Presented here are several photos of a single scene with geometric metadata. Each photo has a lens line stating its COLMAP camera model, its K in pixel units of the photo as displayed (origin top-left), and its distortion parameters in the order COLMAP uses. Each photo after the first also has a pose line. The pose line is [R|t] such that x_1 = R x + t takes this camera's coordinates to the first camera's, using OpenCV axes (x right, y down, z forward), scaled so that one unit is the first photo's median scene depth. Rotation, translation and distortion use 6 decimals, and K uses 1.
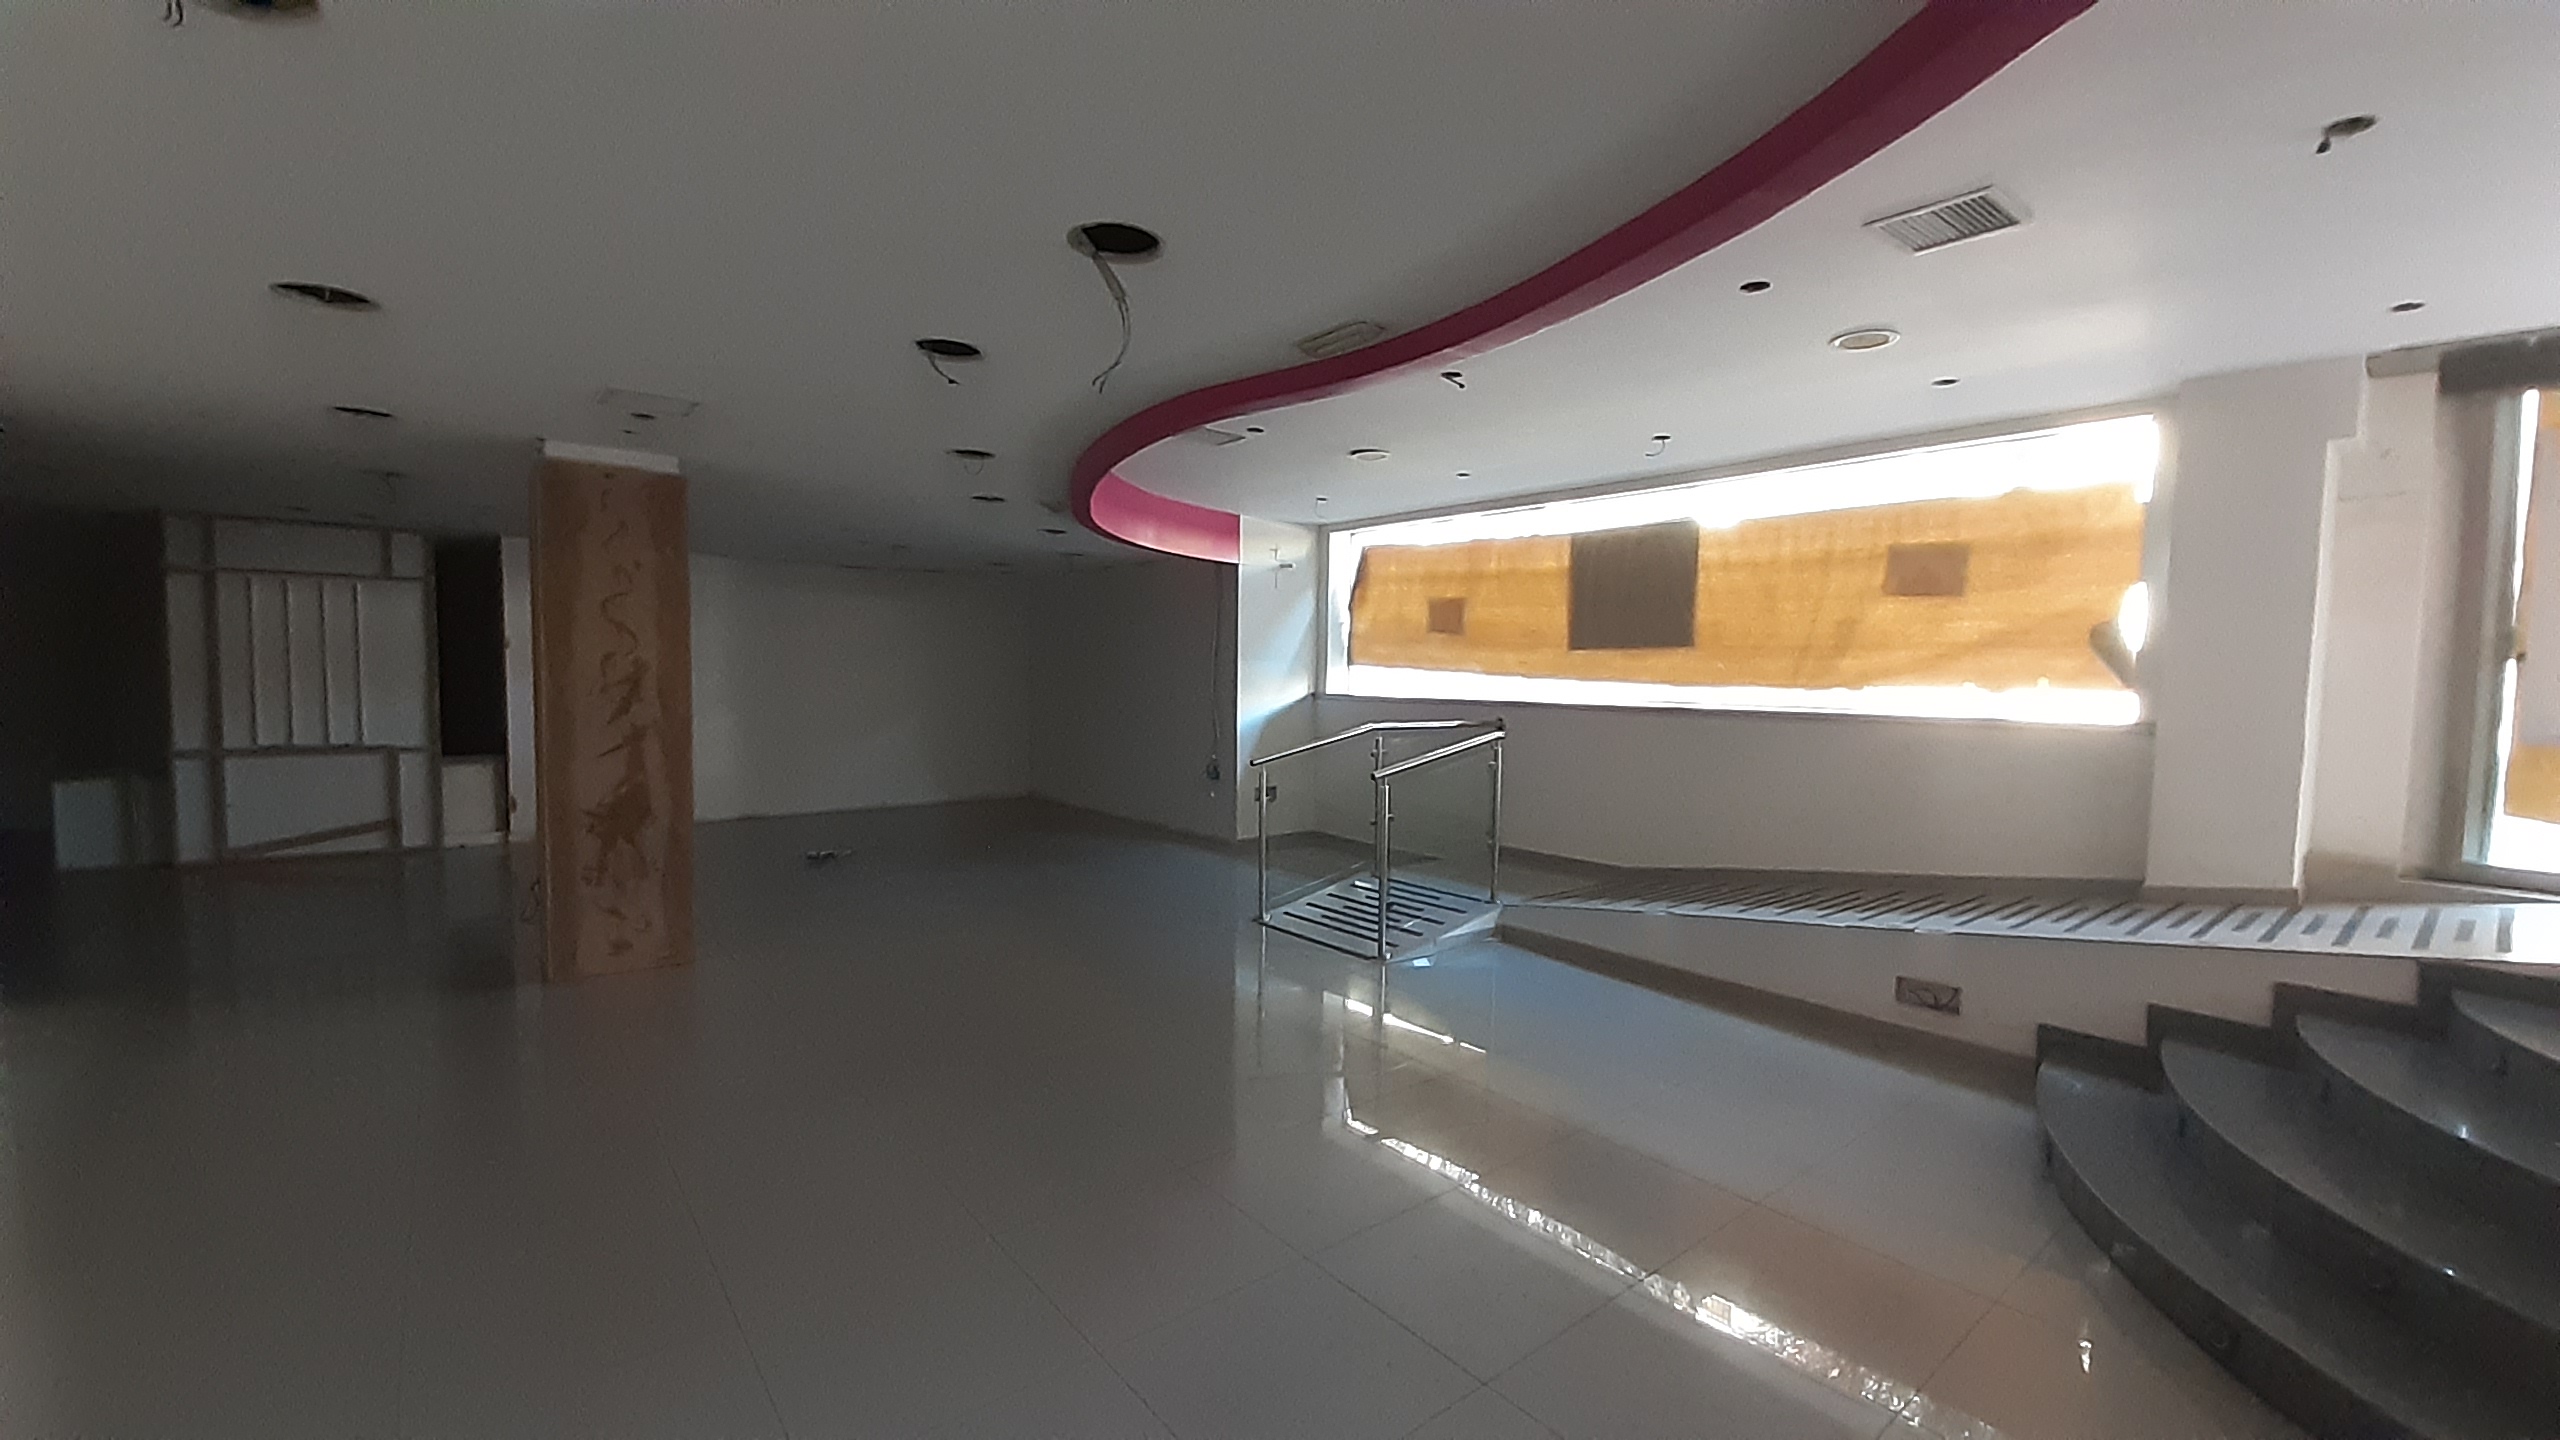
lens RADIAL K [[1030.2, 0, 1279.7], [0, 1030.2, 738.9], [0, 0, 1]] dist [0.000473, -0.000172]
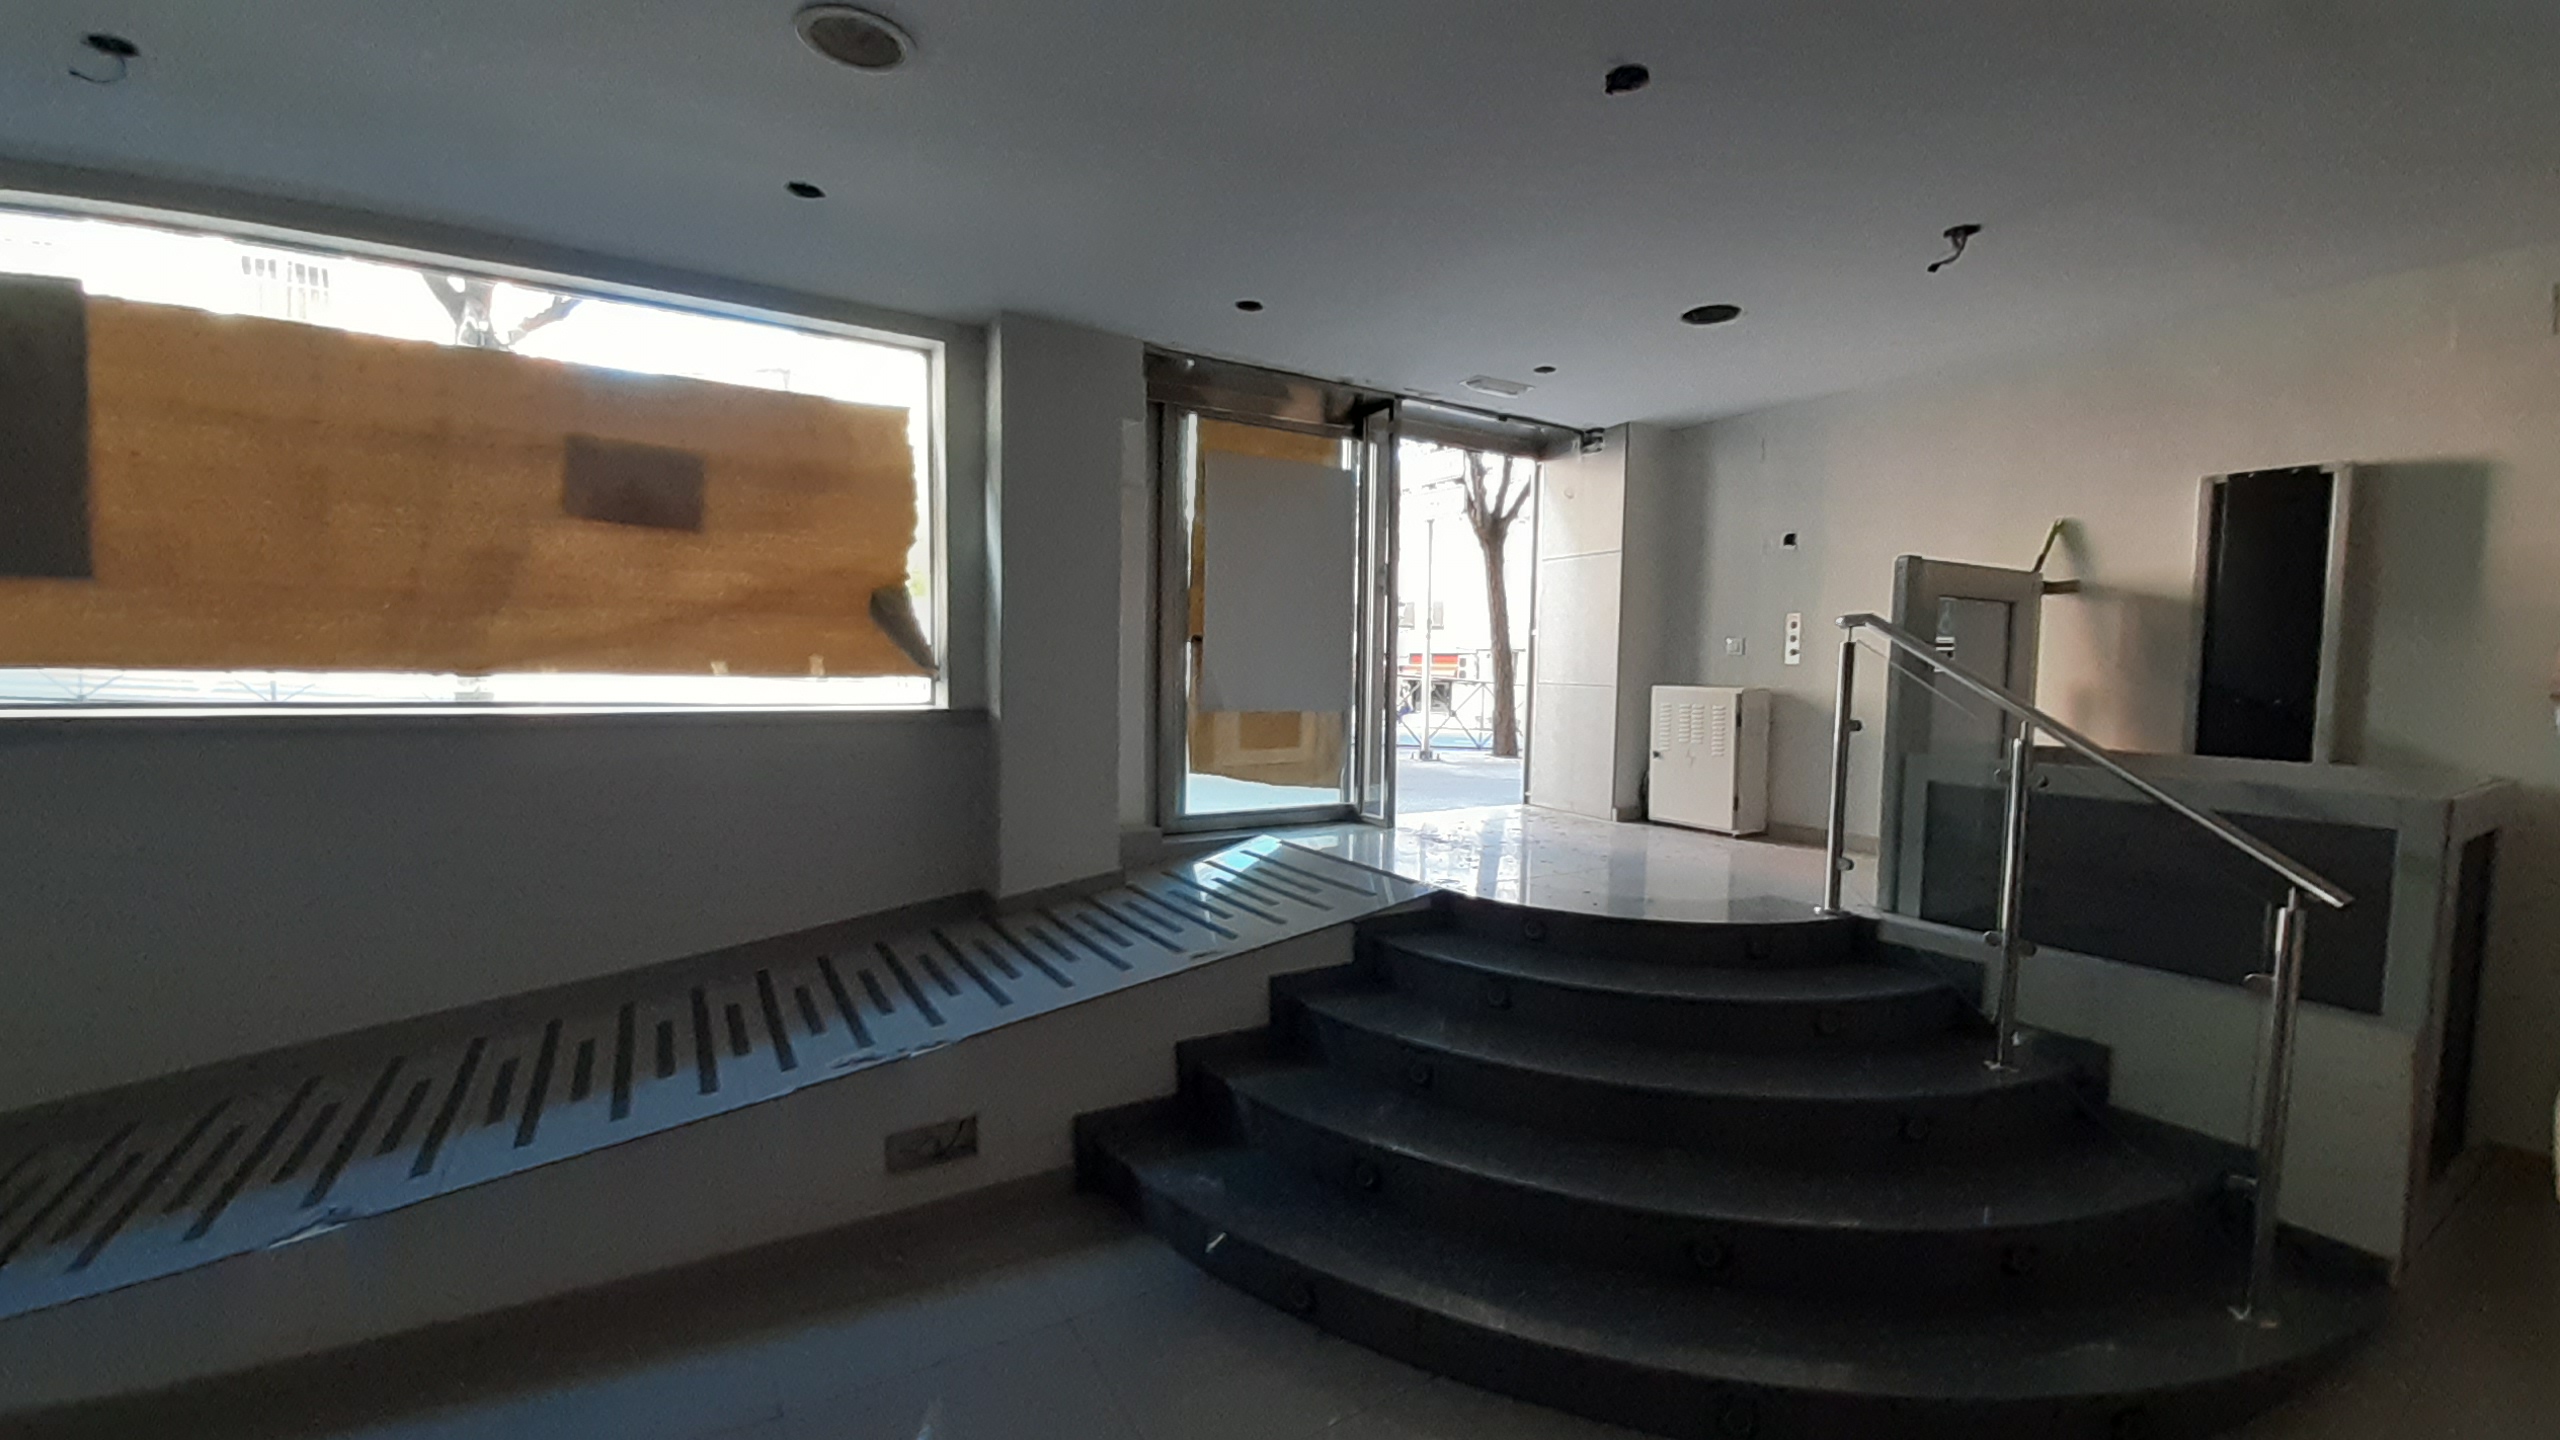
lens RADIAL K [[1030.2, 0, 1279.7], [0, 1030.2, 738.9], [0, 0, 1]] dist [0.000473, -0.000172]
pose [[0.114500, -0.091195, 0.989229, 0.022311], [0.043596, 0.995279, 0.086707, -0.052171], [-0.992466, 0.033199, 0.117935, 0.625571]]
